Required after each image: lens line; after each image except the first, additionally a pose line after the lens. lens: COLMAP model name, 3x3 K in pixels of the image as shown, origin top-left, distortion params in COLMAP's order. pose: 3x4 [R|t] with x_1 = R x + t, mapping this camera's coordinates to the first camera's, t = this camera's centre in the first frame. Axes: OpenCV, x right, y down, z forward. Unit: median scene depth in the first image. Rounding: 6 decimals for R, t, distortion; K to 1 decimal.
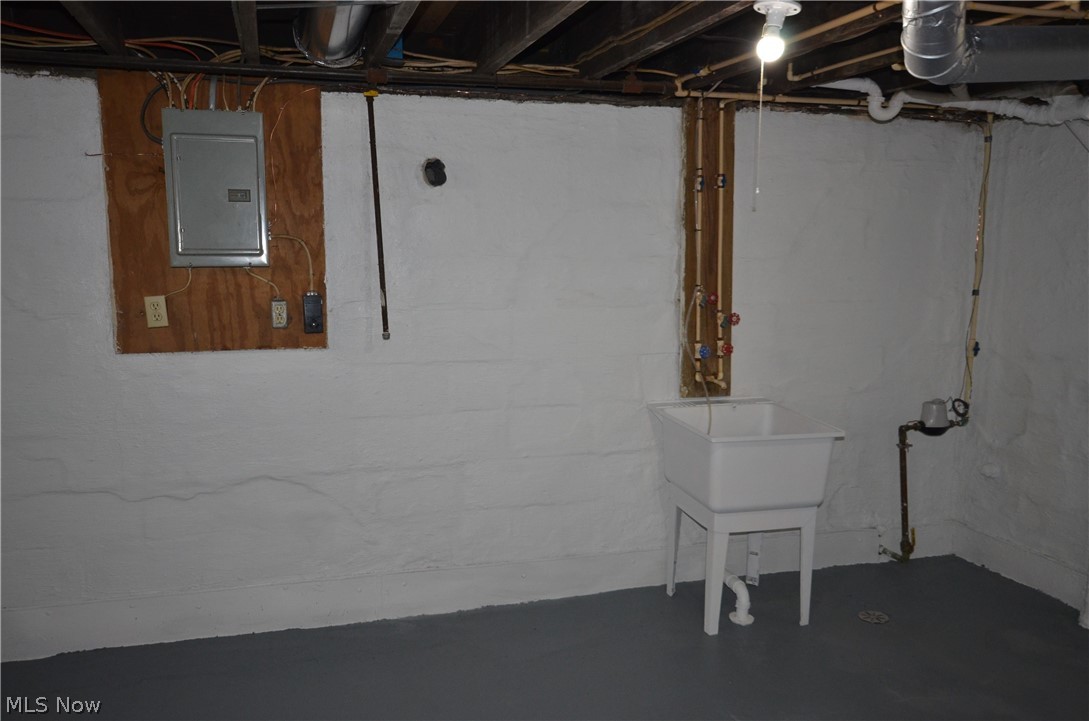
lens RADIAL K [[904.1, 0, 546.1], [0, 904.1, 360.0], [0, 0, 1]] dist [0.011013, 0.008015]
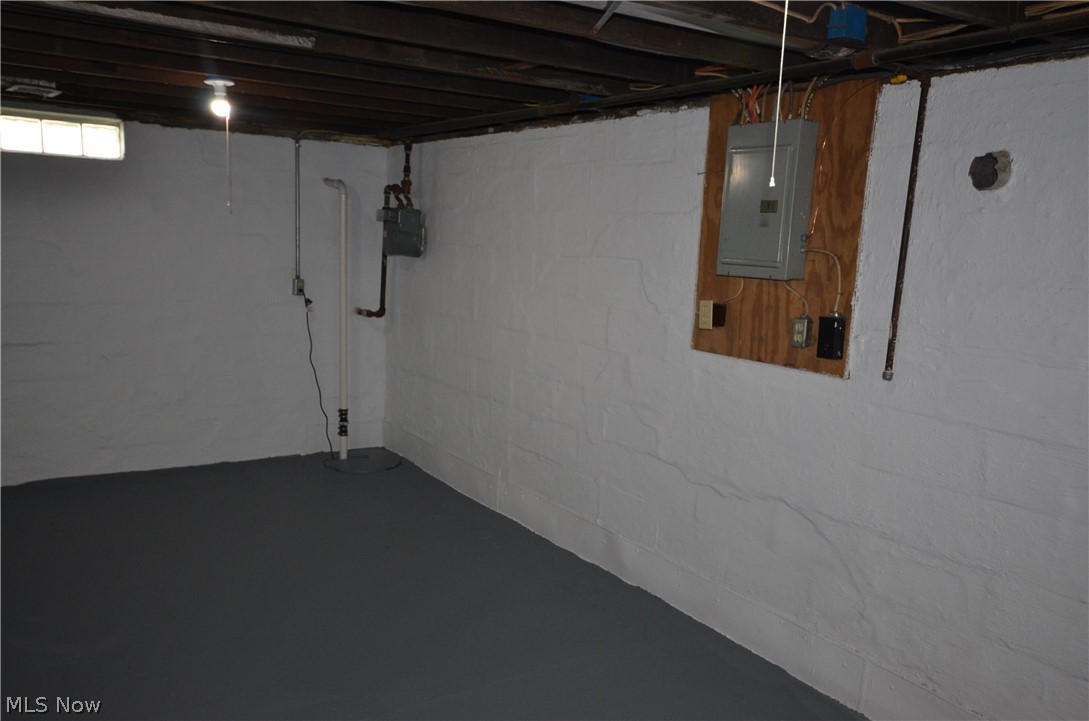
lens RADIAL K [[904.1, 0, 544.6], [0, 904.1, 362.3], [0, 0, 1]] dist [0.011013, 0.008015]
pose [[0.273273, 0.146771, -0.950673, 0.526127], [-0.163655, 0.980977, 0.104407, -0.074800], [0.947913, 0.127051, 0.292094, 0.479444]]
